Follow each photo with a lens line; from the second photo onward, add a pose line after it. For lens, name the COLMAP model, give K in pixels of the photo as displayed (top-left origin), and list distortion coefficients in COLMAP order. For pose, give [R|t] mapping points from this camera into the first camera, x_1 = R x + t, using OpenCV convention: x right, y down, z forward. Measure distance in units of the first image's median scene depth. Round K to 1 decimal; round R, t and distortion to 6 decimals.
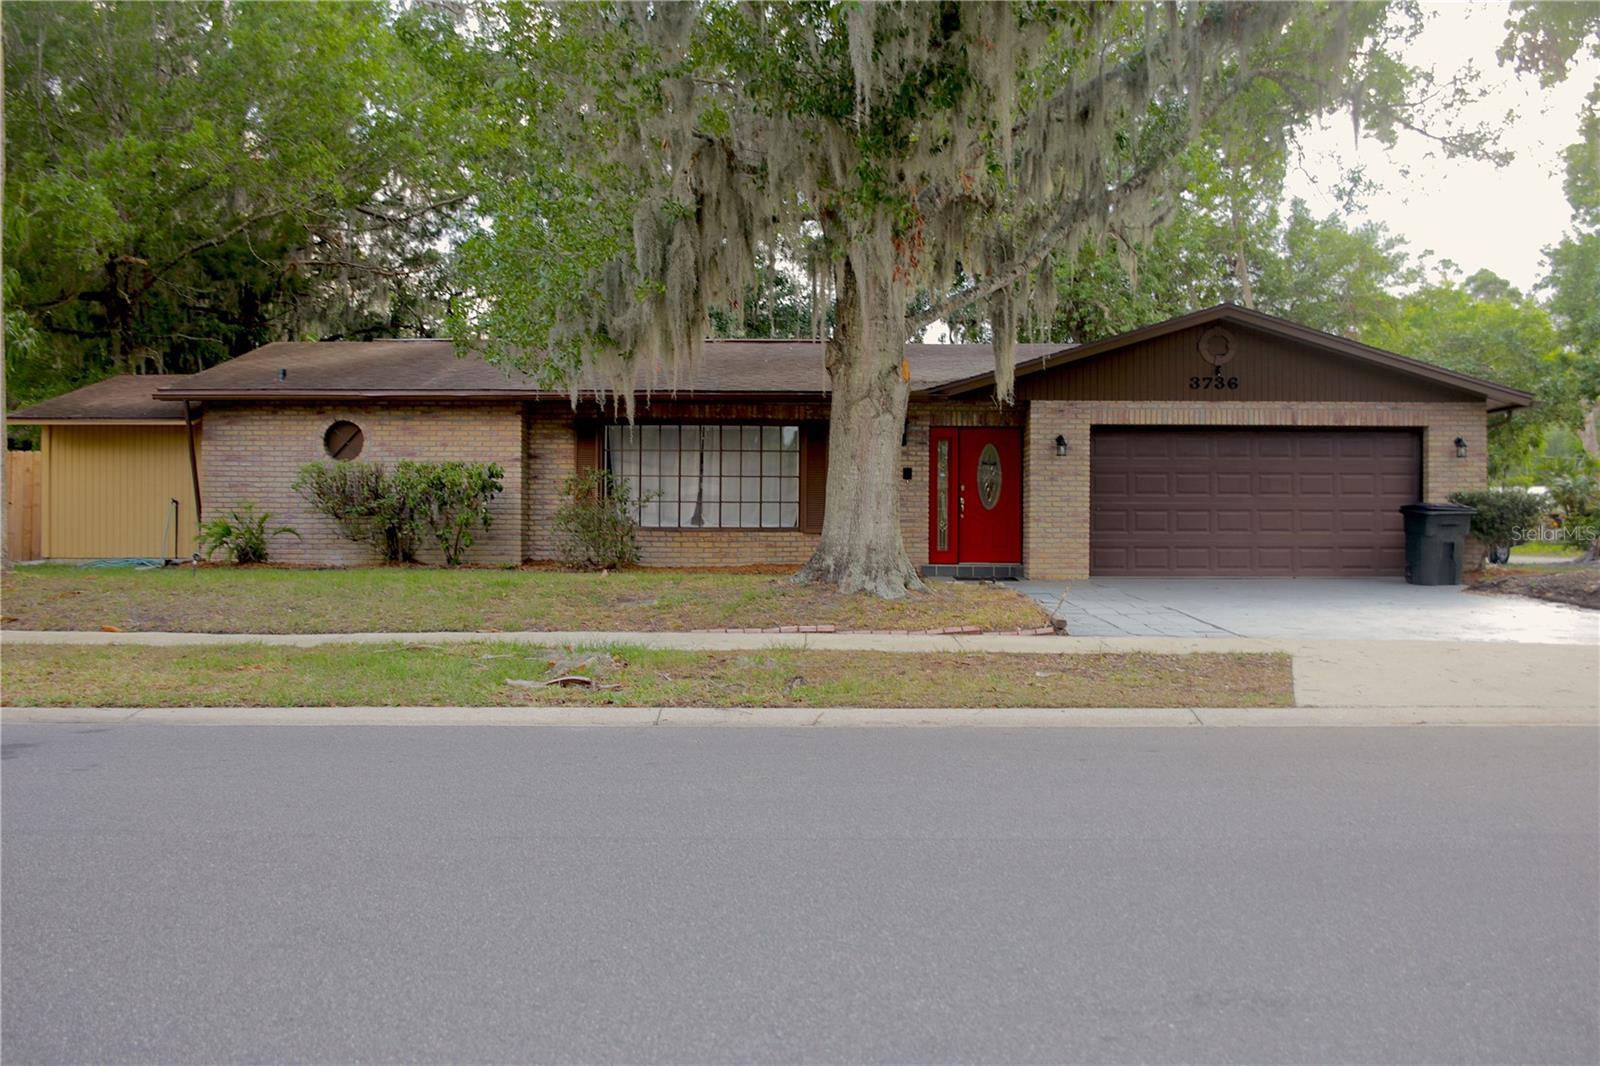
lens RADIAL K [[1429.3, 0, 800.1], [0, 1429.3, 503.9], [0, 0, 1]] dist [-0.070521, 0.105774]
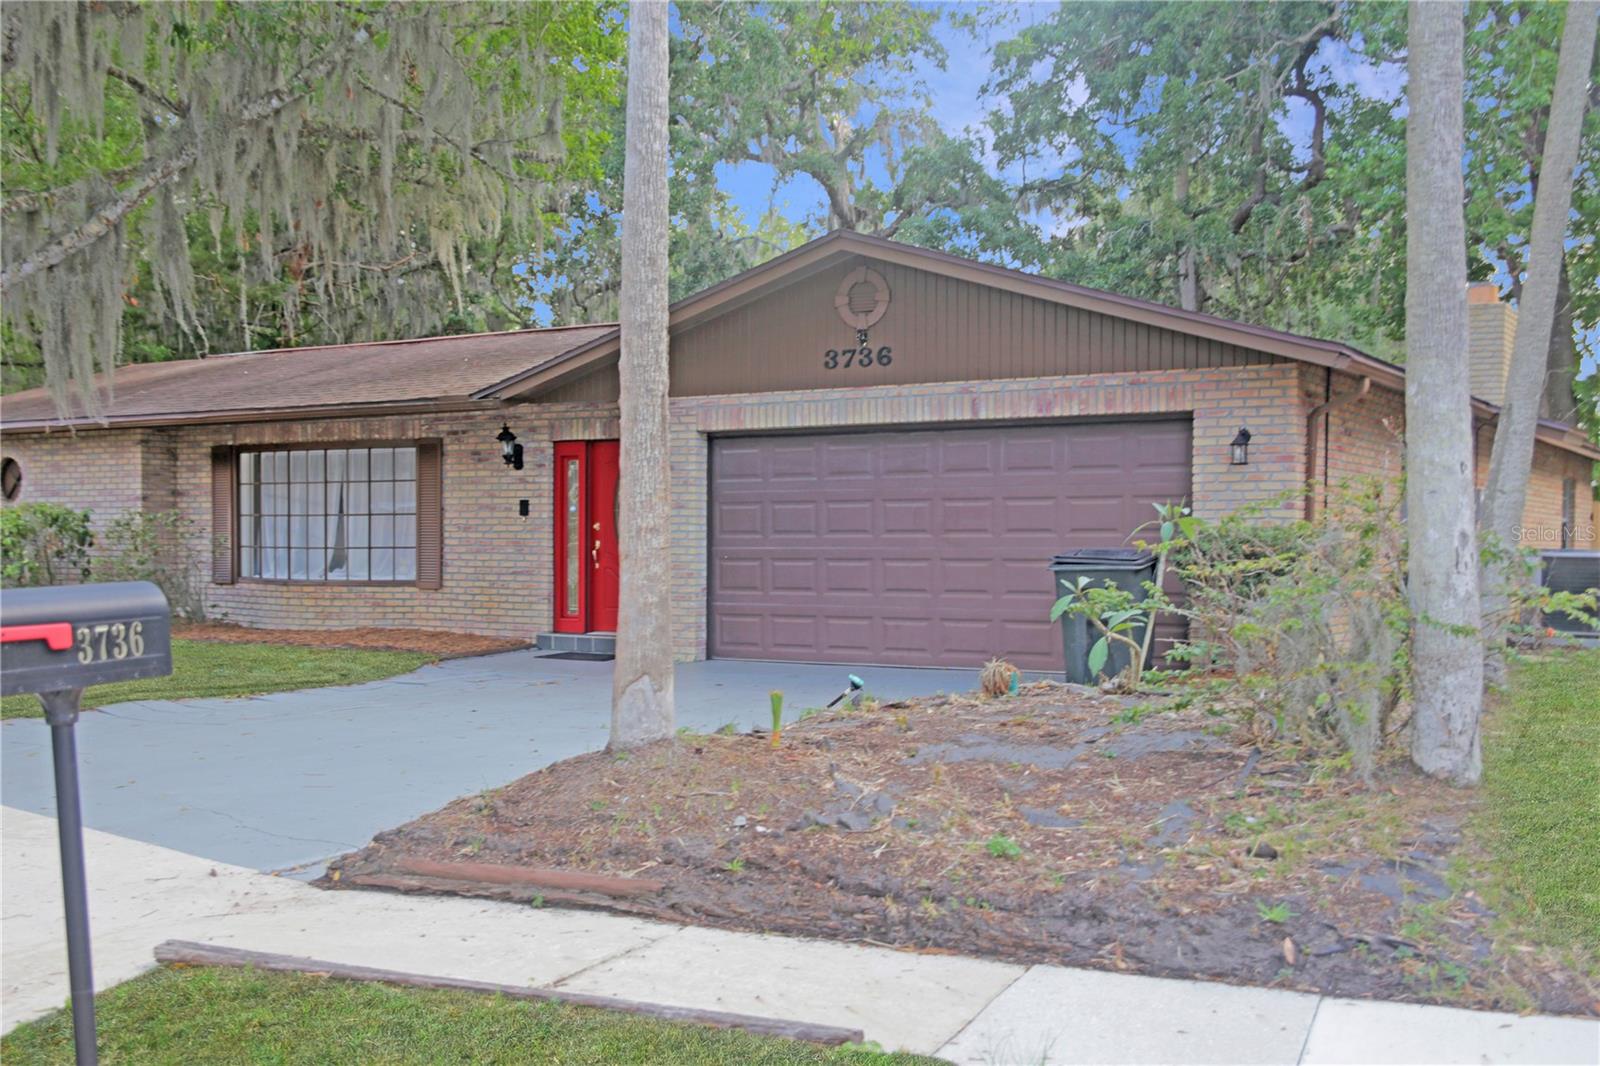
lens RADIAL K [[1747.1, 0, 795.0], [0, 1747.1, 571.7], [0, 0, 1]] dist [-0.008027, 0.042614]
pose [[0.854093, 0.005023, -0.520096, 0.671254], [0.009176, 0.999652, 0.024724, -0.009614], [0.520039, -0.025889, 0.853750, 0.320728]]
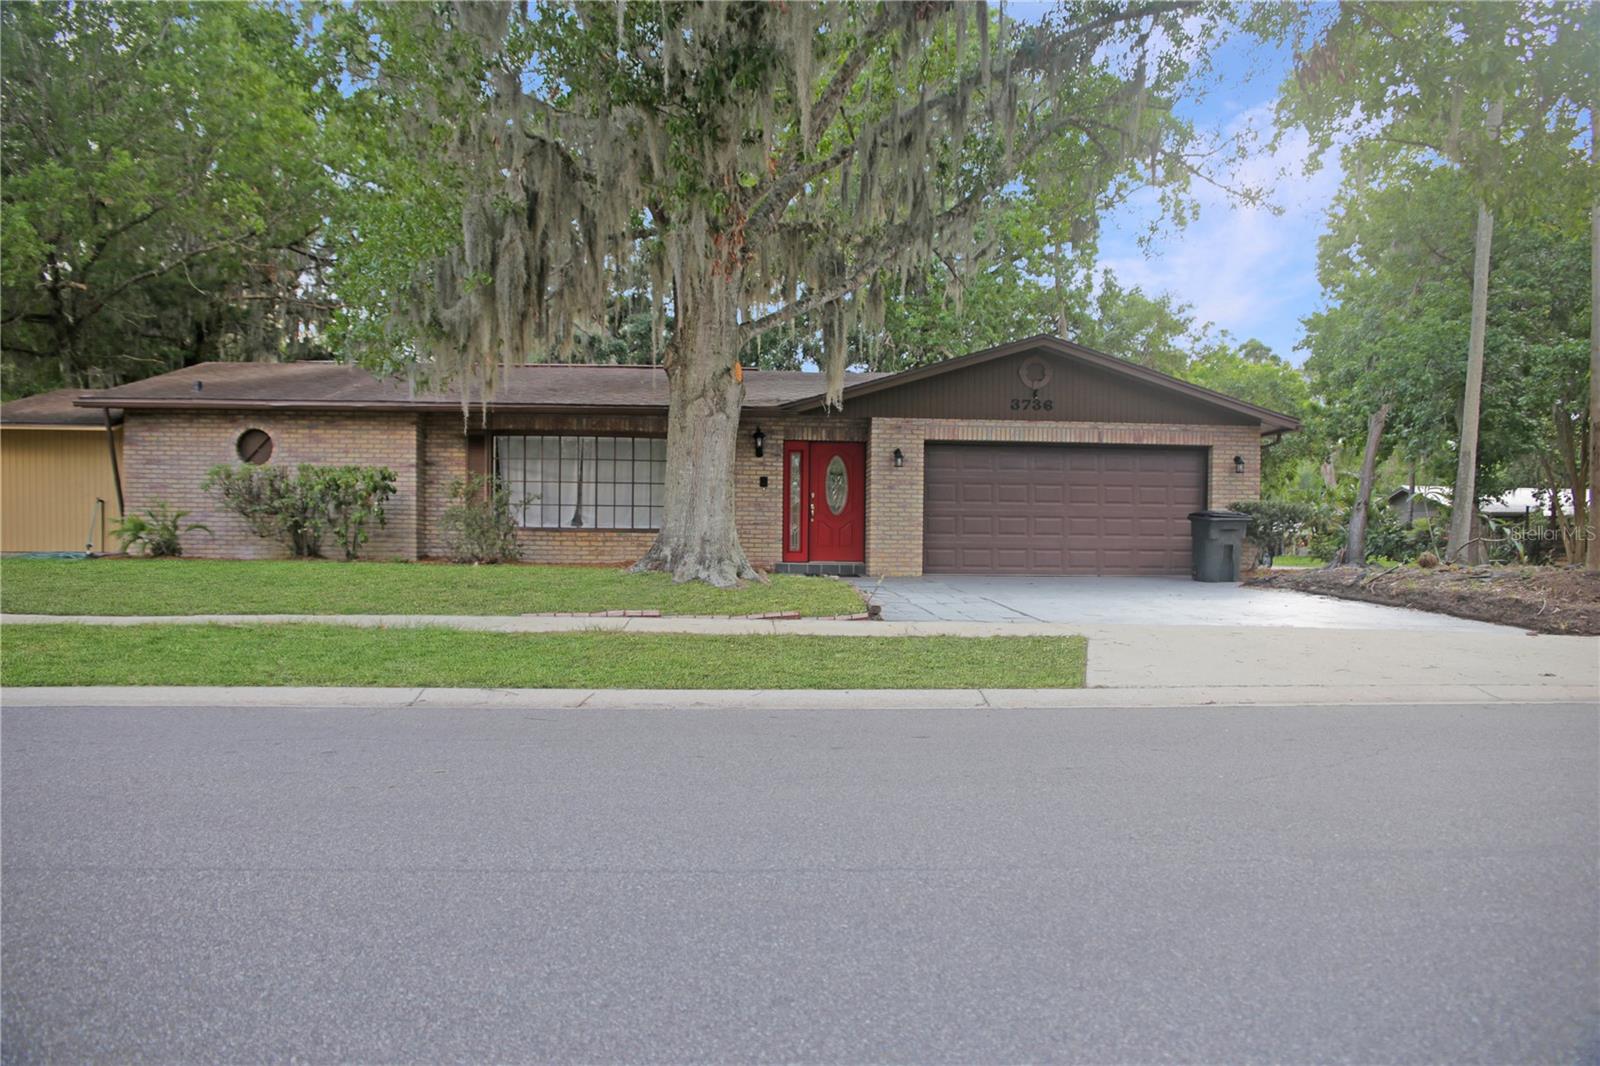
lens RADIAL K [[1145.7, 0, 799.9], [0, 1145.7, 550.8], [0, 0, 1]] dist [-0.104720, 0.081173]
pose [[0.997358, 0.006699, 0.072334, 0.039592], [-0.008301, 0.999726, 0.021866, 0.013777], [-0.072168, -0.022409, 0.997141, 0.097027]]
